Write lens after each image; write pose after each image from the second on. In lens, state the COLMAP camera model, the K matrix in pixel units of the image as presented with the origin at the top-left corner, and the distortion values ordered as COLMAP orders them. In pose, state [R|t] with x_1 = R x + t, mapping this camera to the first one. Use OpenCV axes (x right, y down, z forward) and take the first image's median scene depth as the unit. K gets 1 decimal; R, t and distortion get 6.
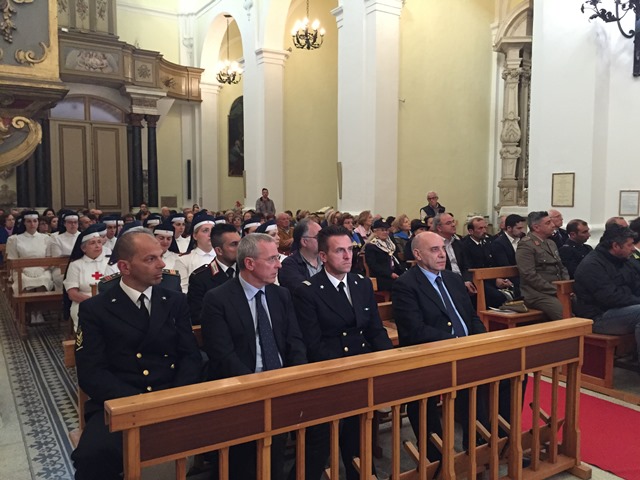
lens RADIAL K [[548.2, 0, 320.4], [0, 548.2, 240.5], [0, 0, 1]] dist [0.059500, -0.065349]
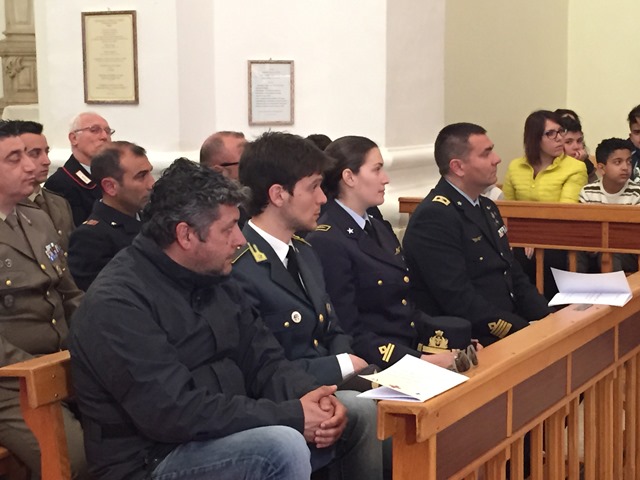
lens RADIAL K [[1234.7, 0, 319.9], [0, 1234.7, 239.8], [0, 0, 1]] dist [-0.066644, 0.000000]
pose [[0.872491, -0.066685, 0.484059, 0.208141], [0.043686, 0.997322, 0.058650, -0.017867], [-0.486674, -0.030025, 0.873068, 0.291233]]
